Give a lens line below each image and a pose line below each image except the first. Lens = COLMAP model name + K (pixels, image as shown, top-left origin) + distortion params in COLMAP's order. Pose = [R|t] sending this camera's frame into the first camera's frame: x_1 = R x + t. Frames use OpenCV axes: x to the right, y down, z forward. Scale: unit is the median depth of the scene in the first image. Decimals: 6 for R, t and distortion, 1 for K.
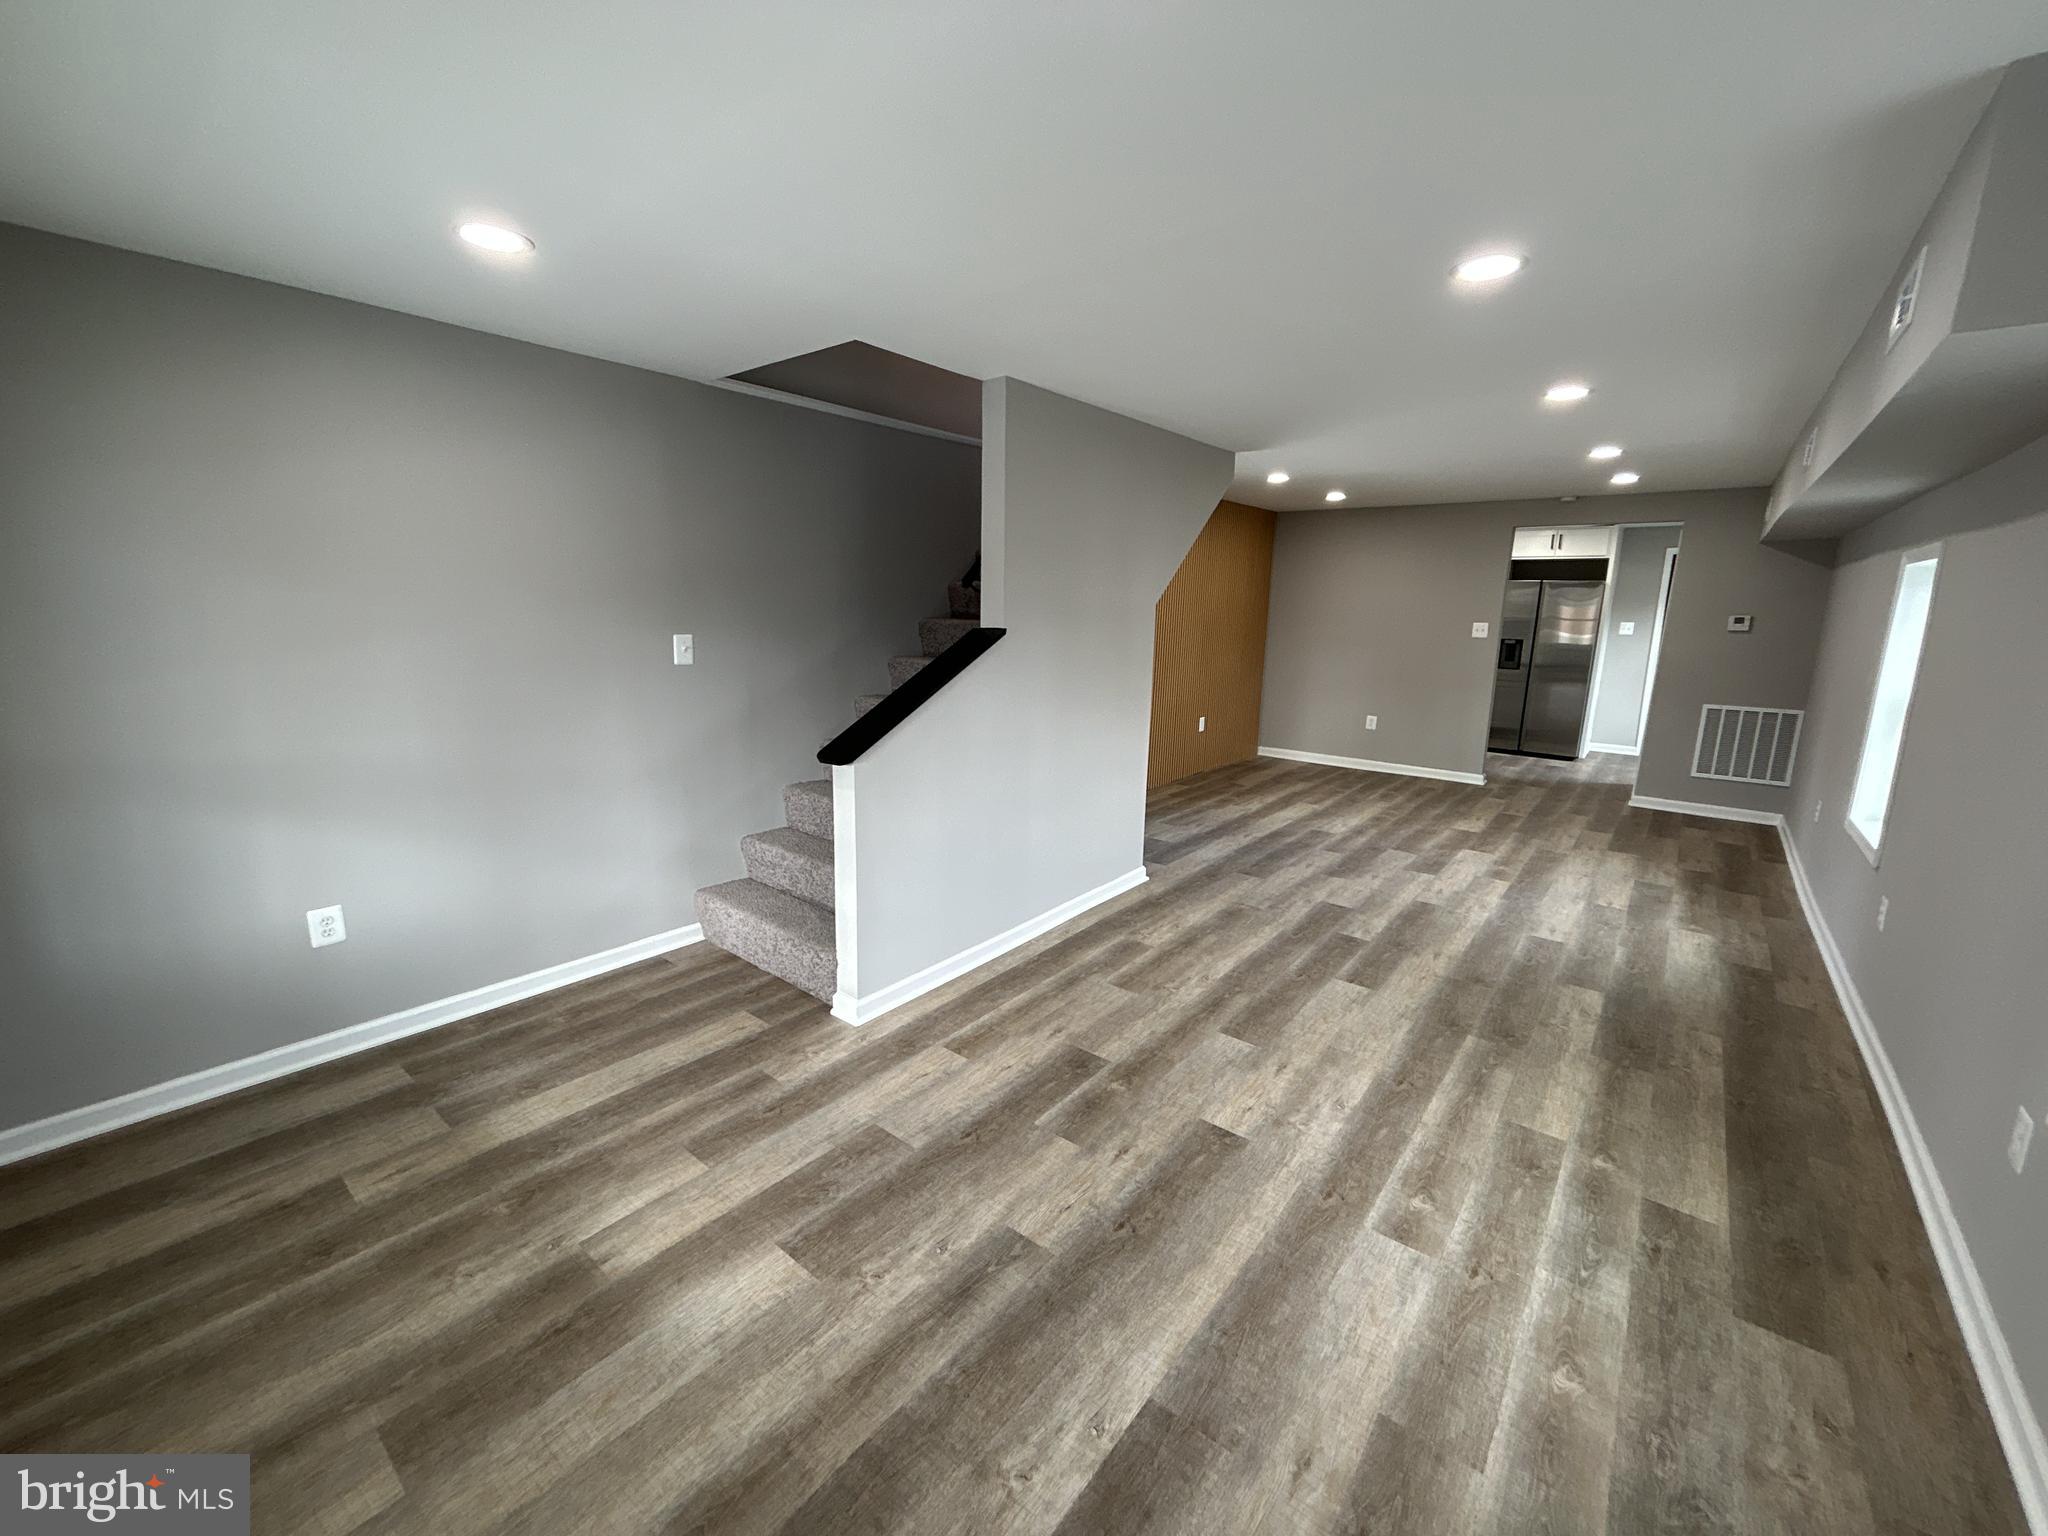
lens RADIAL K [[830.5, 0, 1021.1], [0, 830.5, 767.4], [0, 0, 1]] dist [-0.014722, 0.010443]
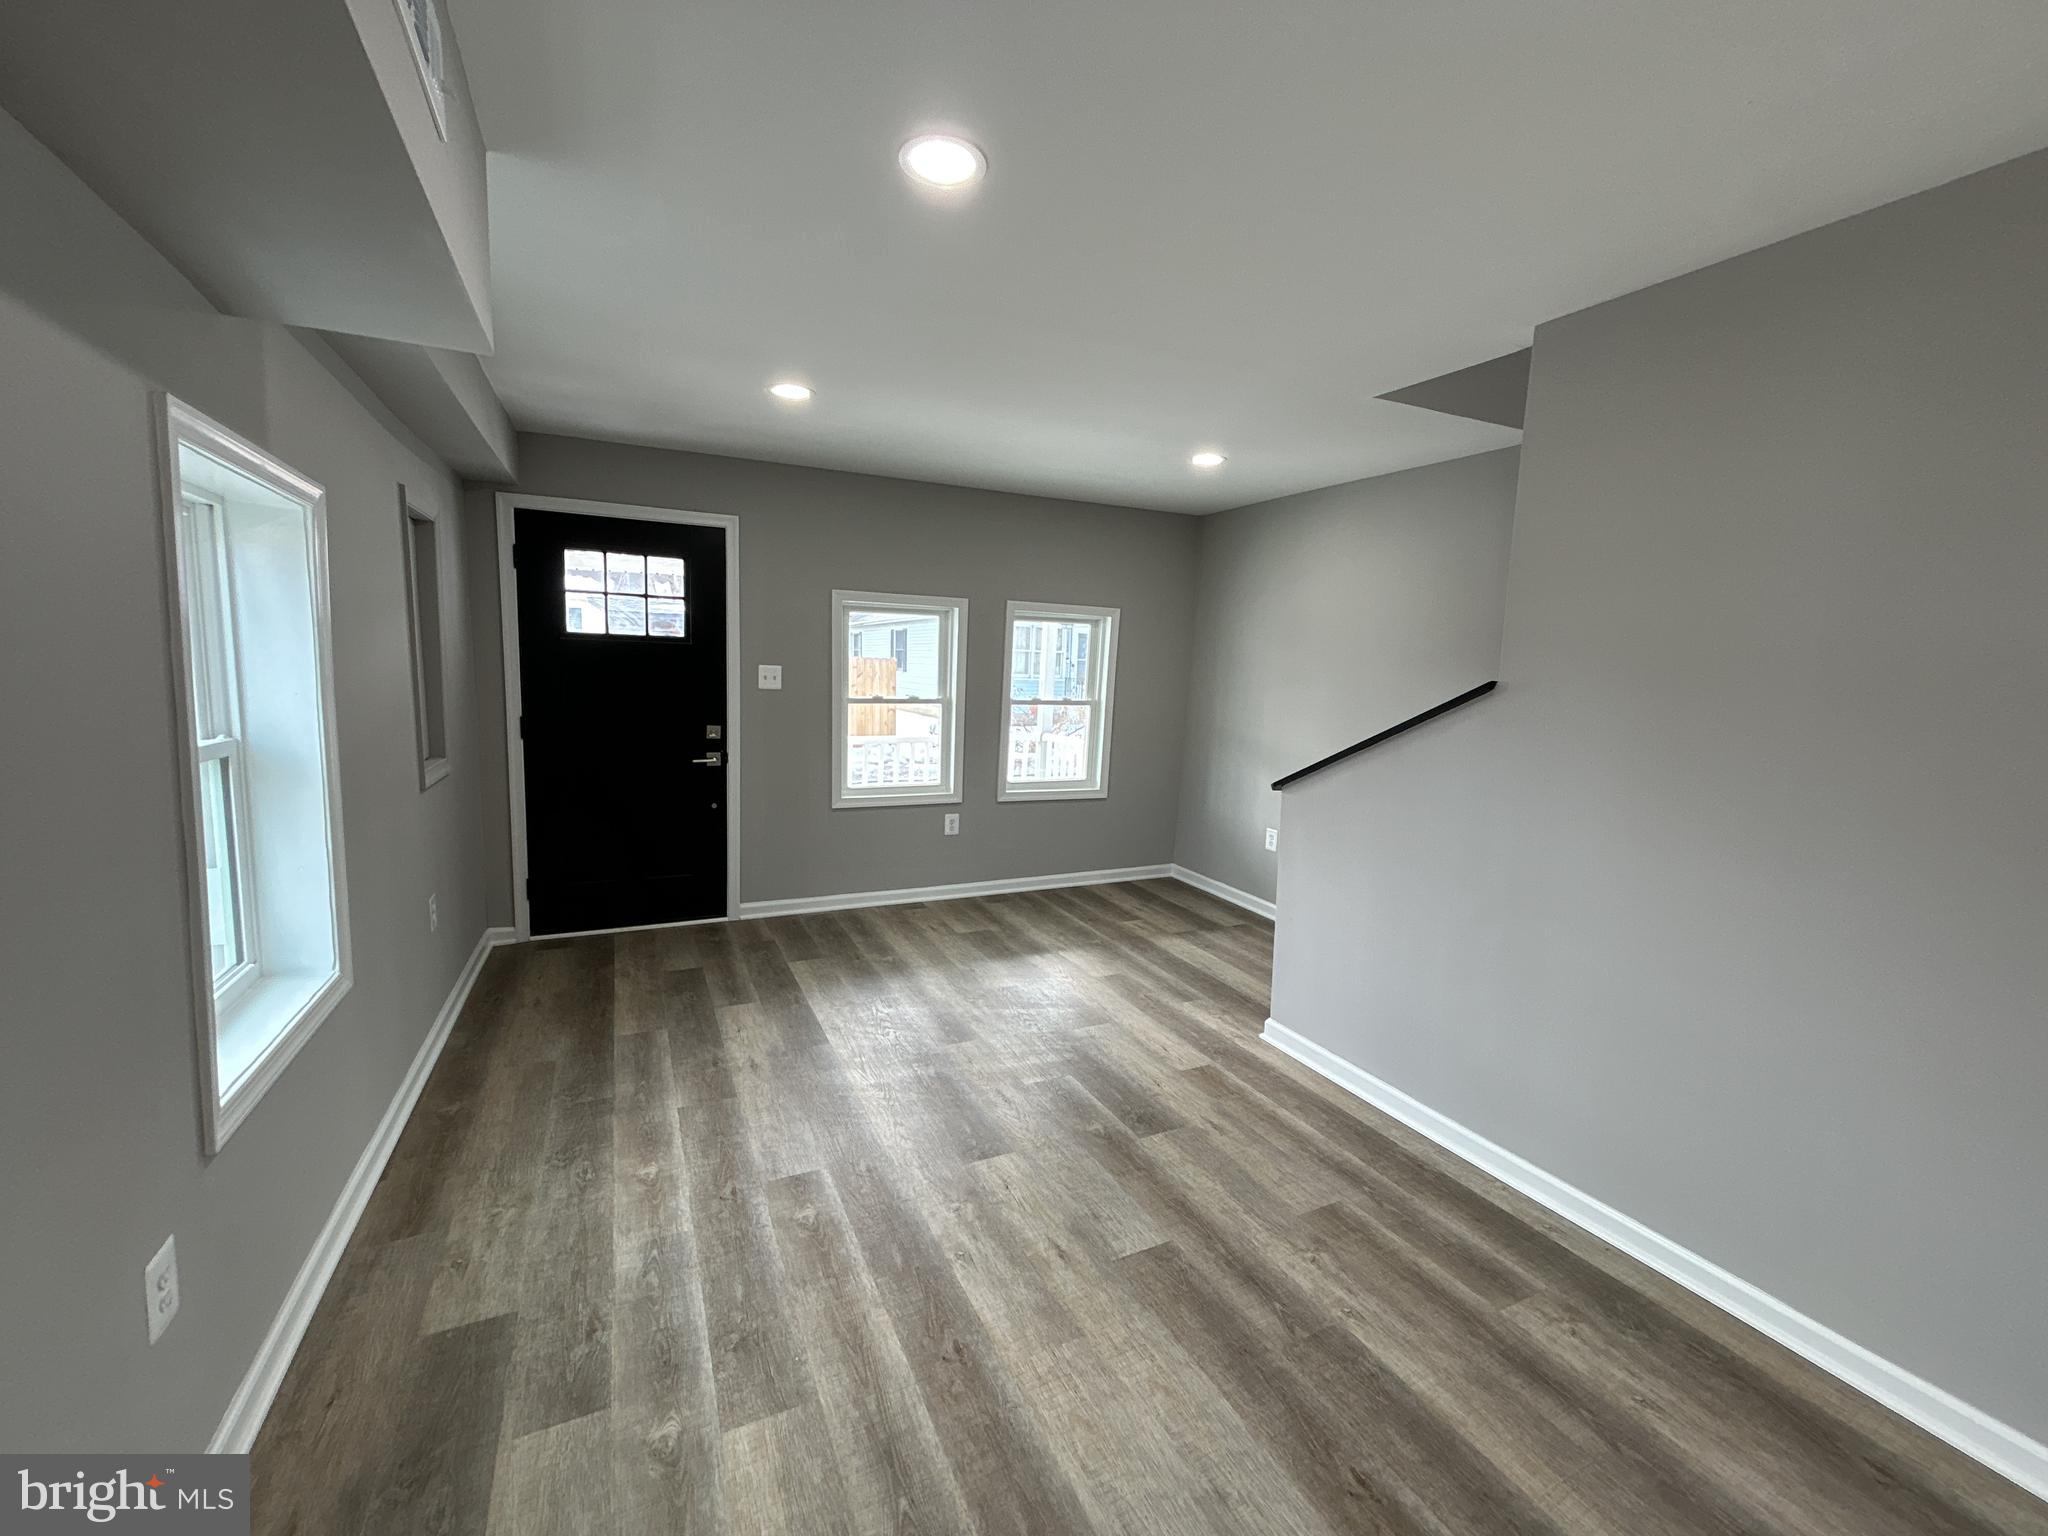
lens RADIAL K [[830.5, 0, 1021.1], [0, 830.5, 767.4], [0, 0, 1]] dist [-0.014722, 0.010443]
pose [[-0.423397, 0.083683, -0.902071, 0.674527], [-0.222667, 0.955568, 0.193156, -0.124254], [0.878154, 0.282643, -0.385951, 0.805536]]
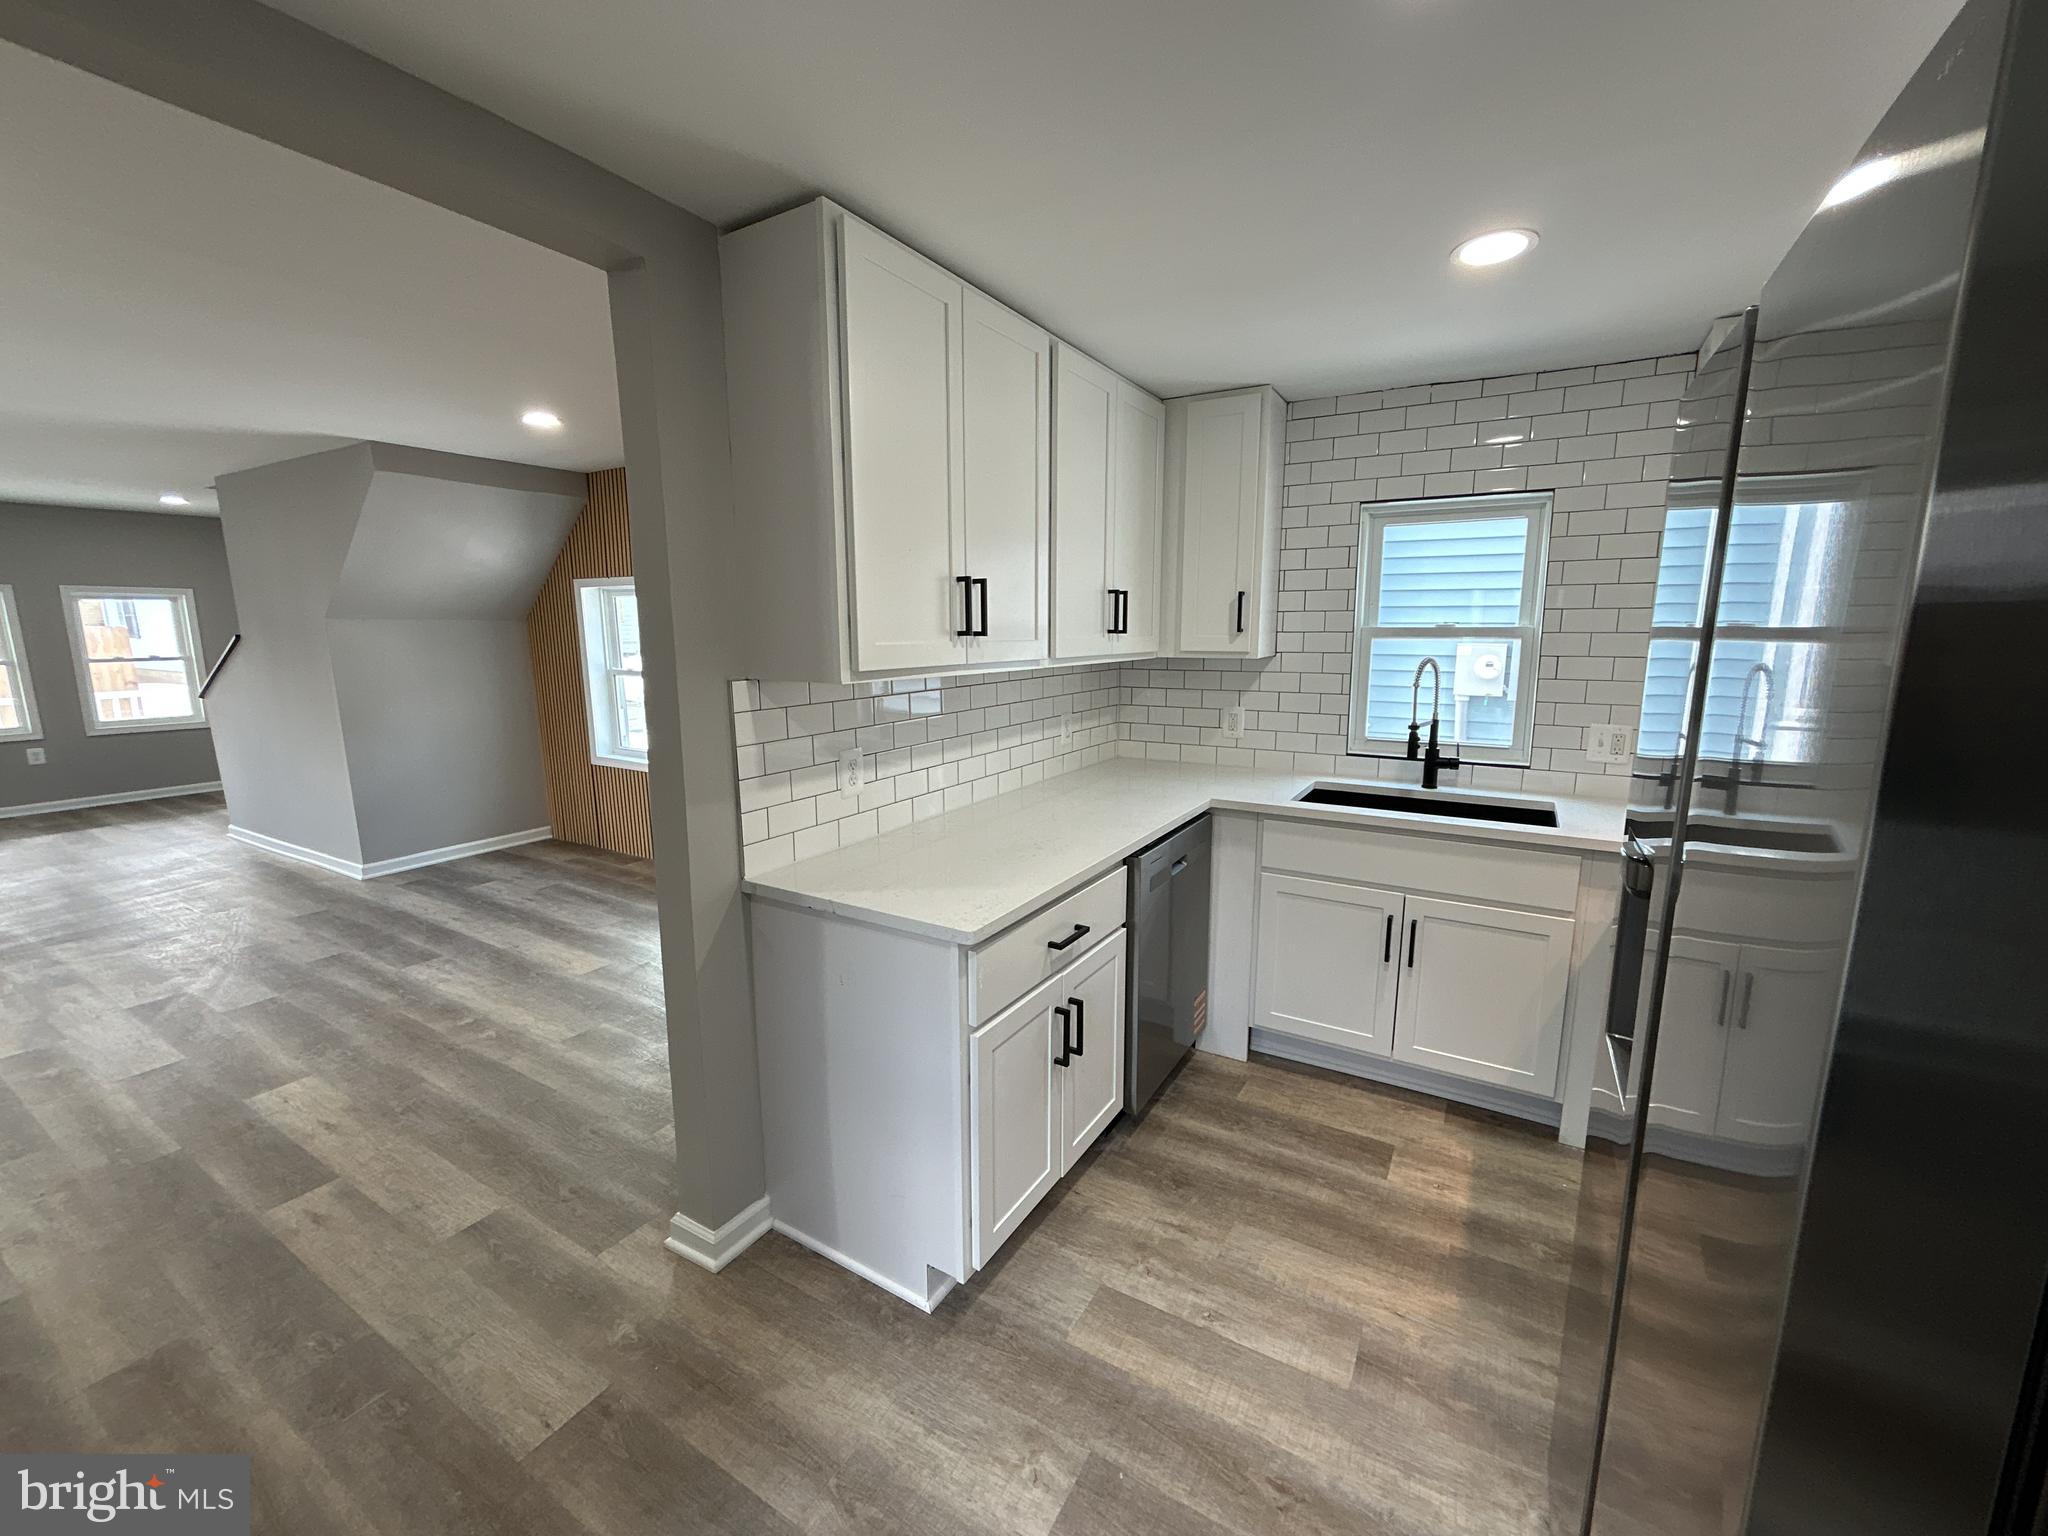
lens RADIAL K [[824.7, 0, 1025.6], [0, 824.7, 770.5], [0, 0, 1]] dist [-0.001013, 0.000695]
pose [[0.142223, 0.157300, -0.977256, 1.505802], [-0.201003, 0.971311, 0.127091, -0.356783], [0.969211, 0.178356, 0.169761, 1.908397]]
